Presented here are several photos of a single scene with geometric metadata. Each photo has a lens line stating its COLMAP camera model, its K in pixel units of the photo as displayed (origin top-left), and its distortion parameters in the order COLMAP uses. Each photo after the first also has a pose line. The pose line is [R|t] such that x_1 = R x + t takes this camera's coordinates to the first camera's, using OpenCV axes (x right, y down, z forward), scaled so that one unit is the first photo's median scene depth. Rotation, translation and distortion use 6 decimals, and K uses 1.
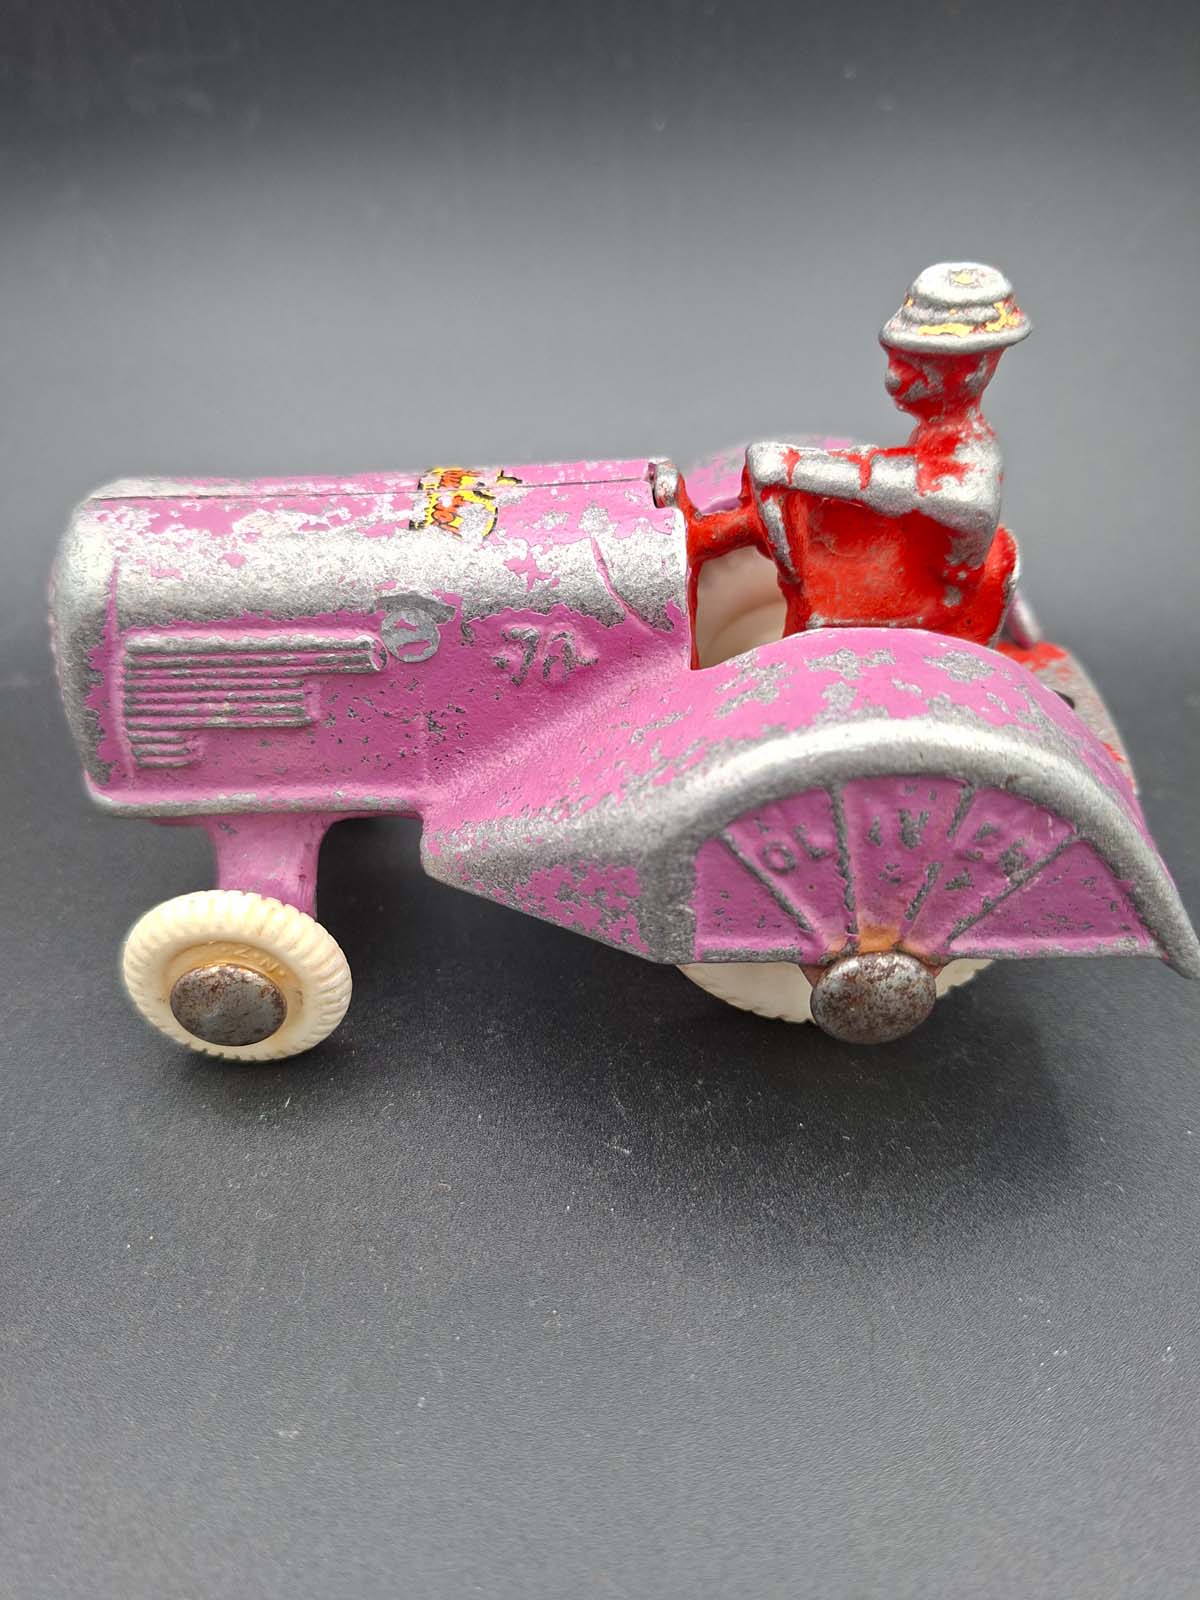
lens RADIAL K [[1093.6, 0, 600.0], [0, 1093.6, 800.0], [0, 0, 1]] dist [0.123678, 0.000063]
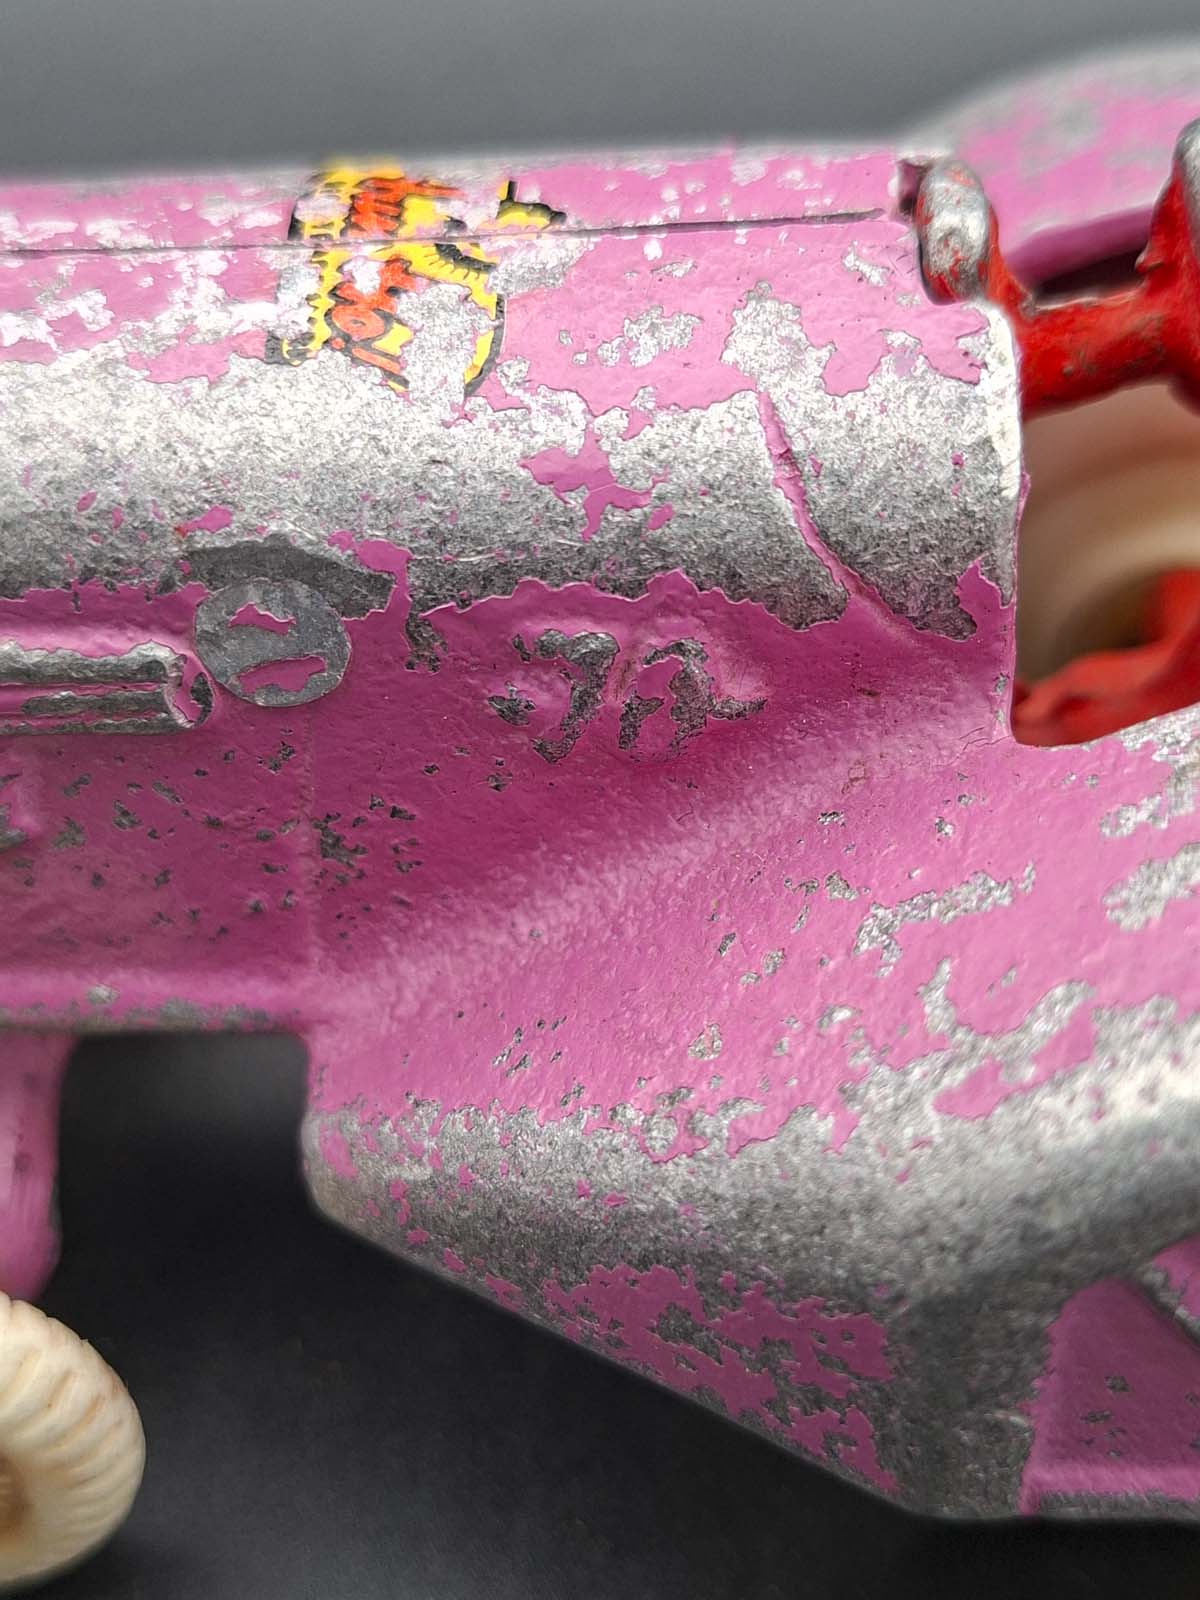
lens RADIAL K [[1900.2, 0, 600.0], [0, 1900.2, 800.0], [0, 0, 1]] dist [0.083452, -0.052318]
pose [[0.999940, 0.007101, -0.008386, -0.053861], [-0.006139, 0.993958, 0.109592, -0.168790], [0.009113, -0.109534, 0.993941, 0.345366]]
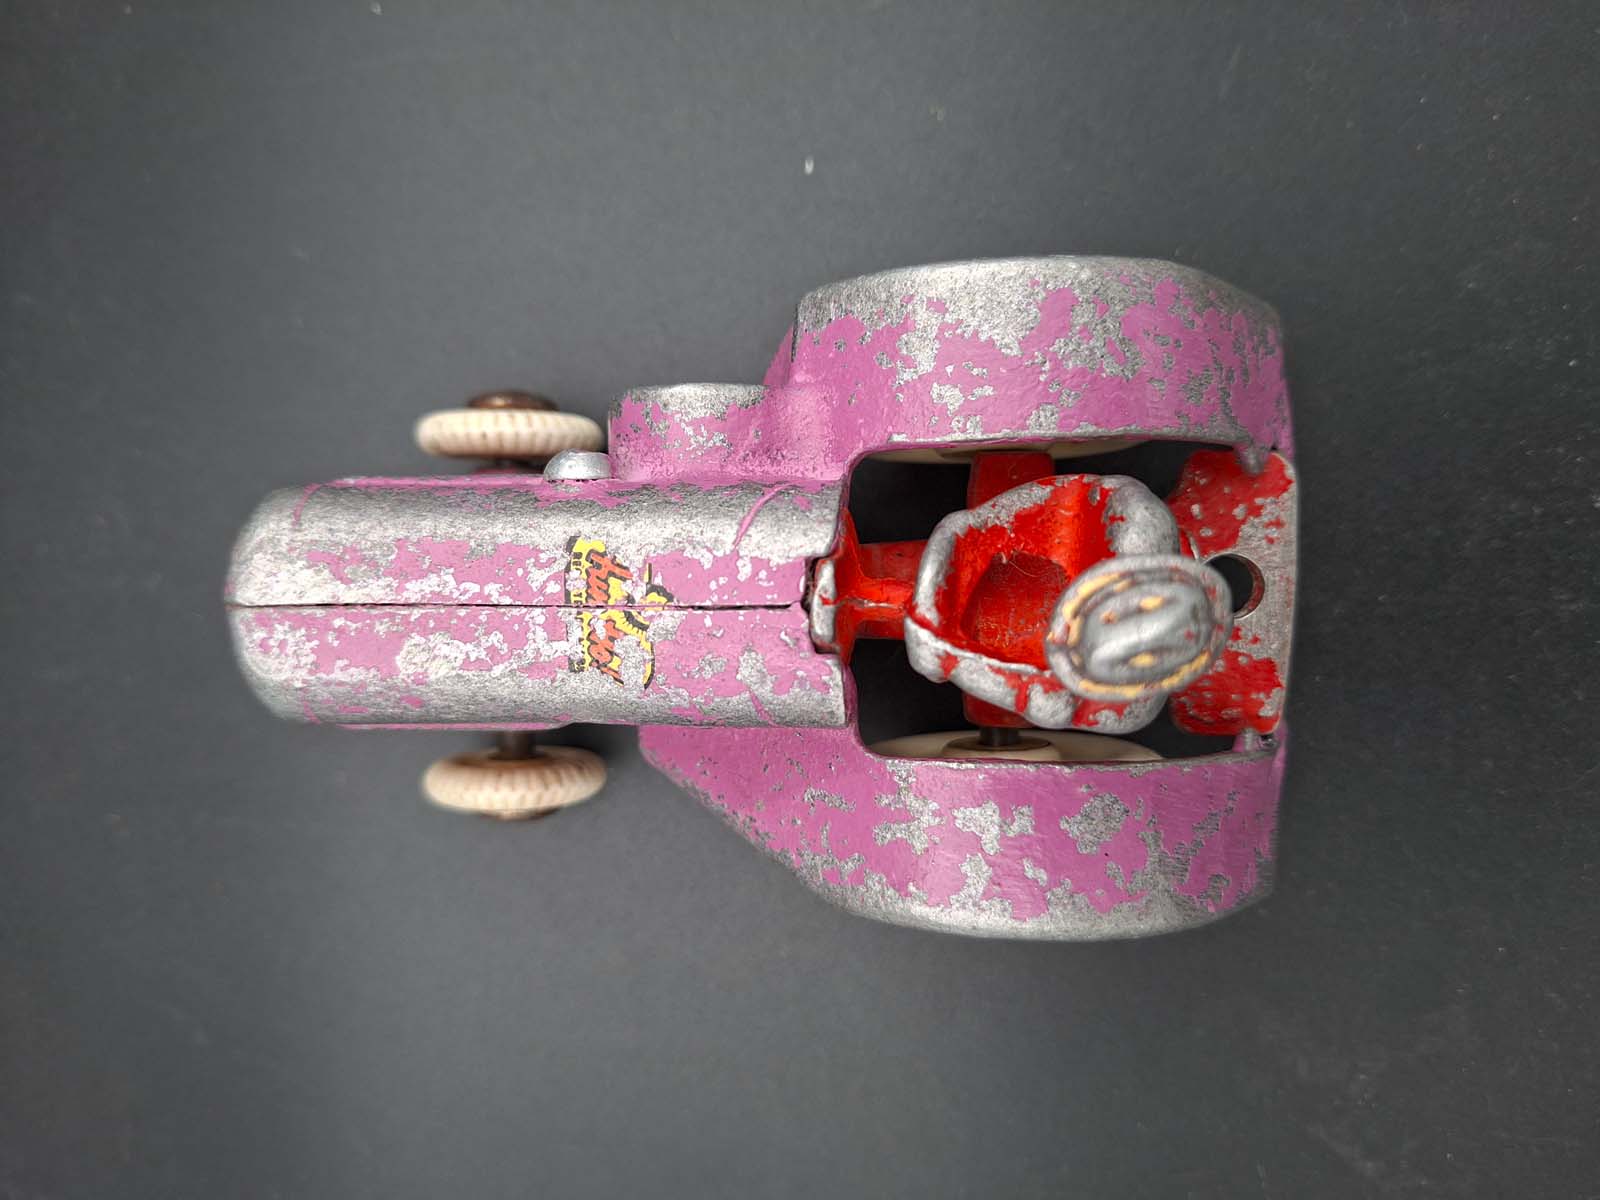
lens RADIAL K [[1093.6, 0, 800.0], [0, 1093.6, 600.0], [0, 0, 1]] dist [0.123678, 0.000063]
pose [[0.996408, -0.022684, -0.081590, 0.117770], [0.078217, 0.615798, 0.784012, -1.047972], [0.032458, -0.787578, 0.615360, 0.443951]]
